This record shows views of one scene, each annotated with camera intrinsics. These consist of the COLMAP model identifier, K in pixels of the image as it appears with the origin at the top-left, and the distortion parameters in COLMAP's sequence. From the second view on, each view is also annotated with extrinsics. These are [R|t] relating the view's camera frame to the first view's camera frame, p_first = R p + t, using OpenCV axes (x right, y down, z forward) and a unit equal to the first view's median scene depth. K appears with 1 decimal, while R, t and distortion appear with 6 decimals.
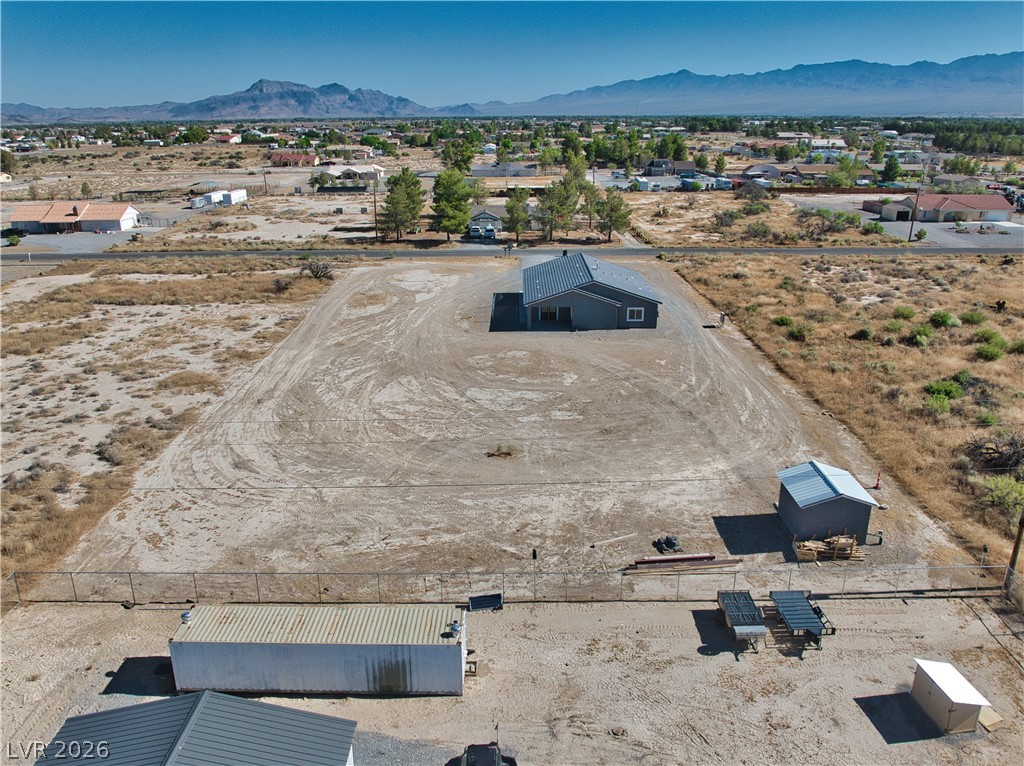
lens RADIAL K [[757.8, 0, 513.2], [0, 757.8, 384.9], [0, 0, 1]] dist [-0.037703, -0.004328]
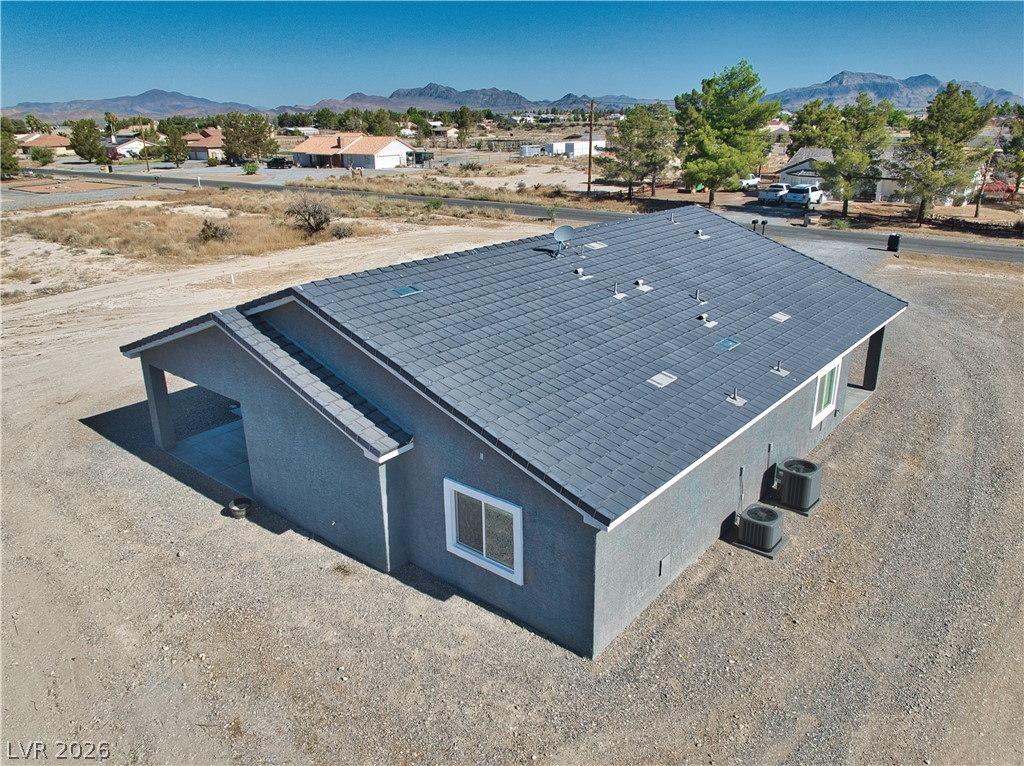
lens RADIAL K [[757.8, 0, 513.2], [0, 757.8, 384.9], [0, 0, 1]] dist [-0.037703, -0.004328]
pose [[0.770221, 0.211474, -0.601696, 0.311026], [-0.206483, 0.975299, 0.078466, -0.165995], [0.603427, 0.063804, 0.794862, 1.042405]]
